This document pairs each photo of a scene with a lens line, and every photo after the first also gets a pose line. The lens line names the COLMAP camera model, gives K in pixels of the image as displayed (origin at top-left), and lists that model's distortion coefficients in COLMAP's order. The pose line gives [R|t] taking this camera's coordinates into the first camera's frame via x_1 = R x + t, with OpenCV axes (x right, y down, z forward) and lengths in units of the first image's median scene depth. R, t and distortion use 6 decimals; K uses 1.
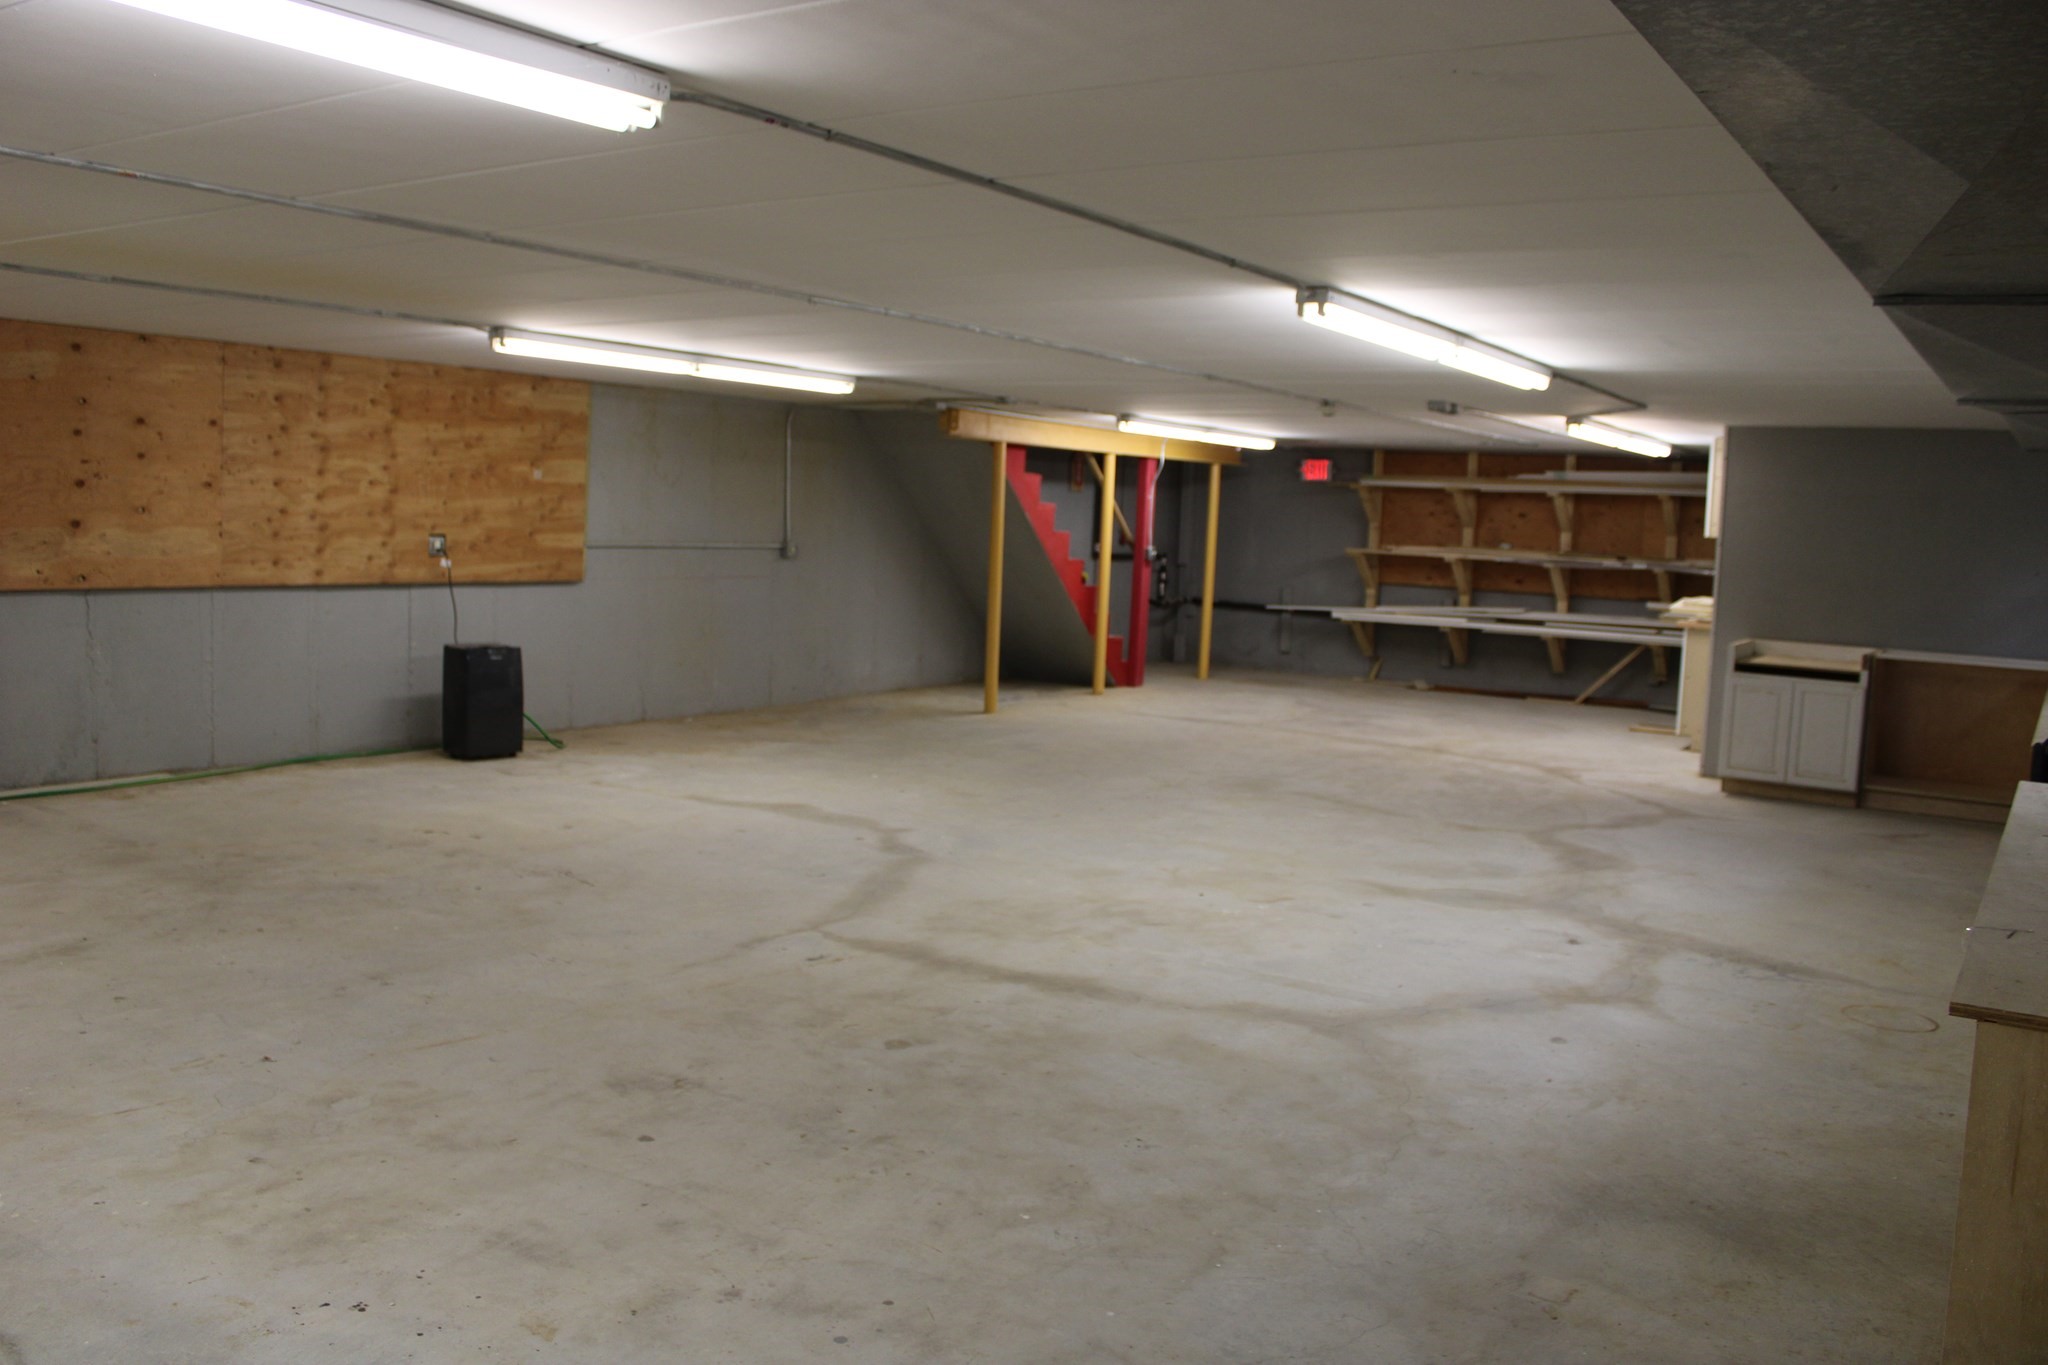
lens RADIAL K [[1708.4, 0, 1009.9], [0, 1708.4, 672.9], [0, 0, 1]] dist [-0.163317, 0.144740]
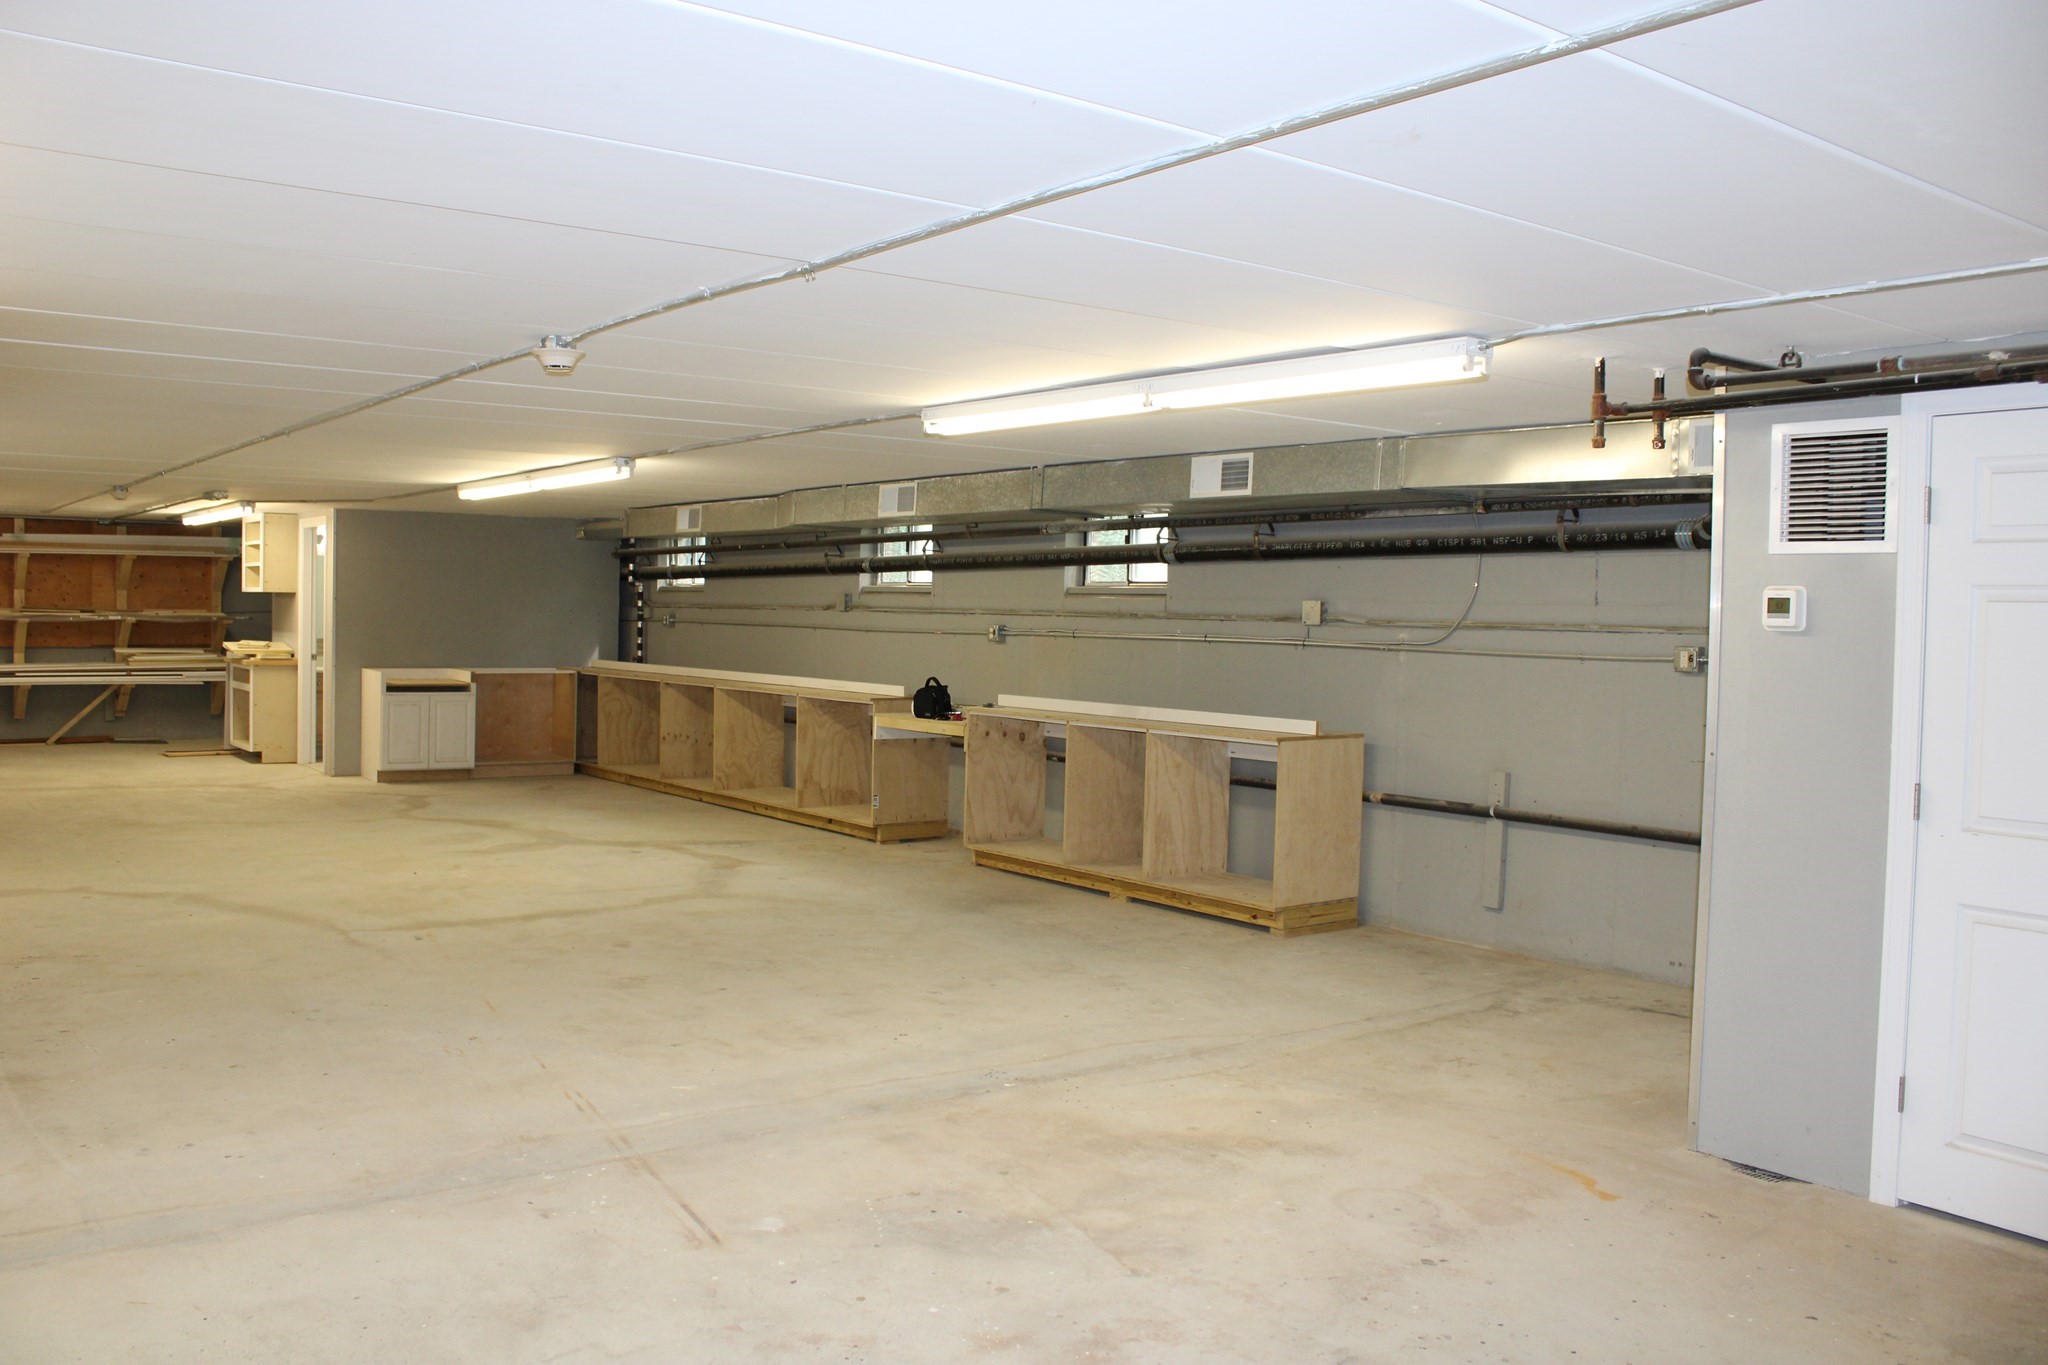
lens RADIAL K [[1708.4, 0, 1009.9], [0, 1708.4, 672.9], [0, 0, 1]] dist [-0.163317, 0.144740]
pose [[0.337754, -0.066973, 0.938849, -0.454726], [0.082310, 0.995746, 0.041420, -0.021179], [-0.937629, 0.063287, 0.341829, 0.040956]]
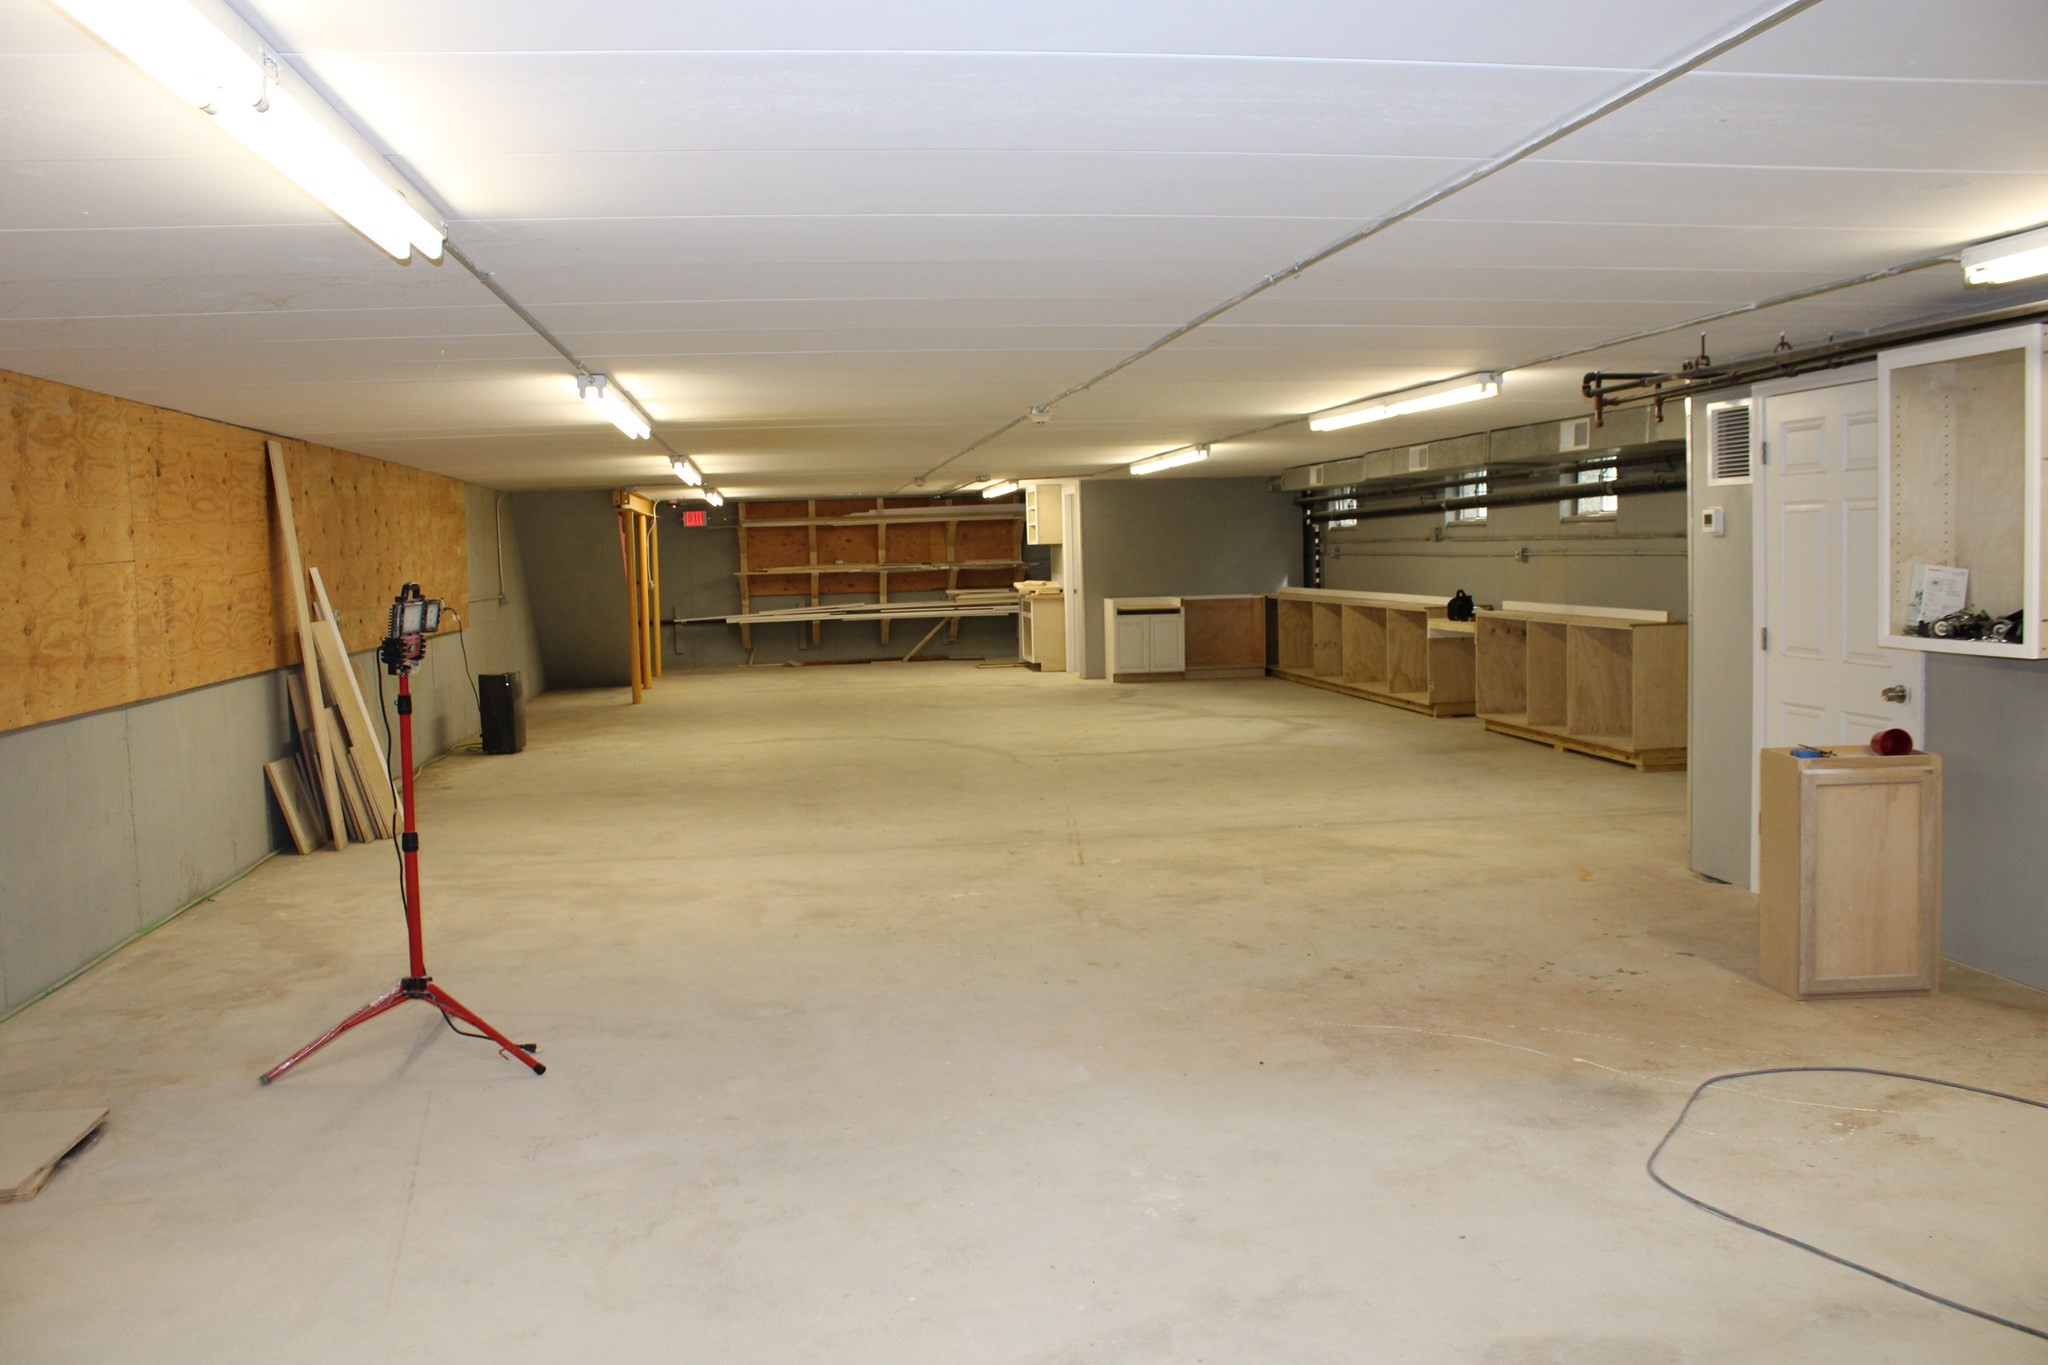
lens RADIAL K [[1708.4, 0, 1009.9], [0, 1708.4, 672.9], [0, 0, 1]] dist [-0.163317, 0.144740]
pose [[0.749605, -0.108040, 0.653009, -0.595587], [0.119486, 0.992468, 0.027043, -0.001933], [-0.651012, 0.057754, 0.756868, -0.224210]]
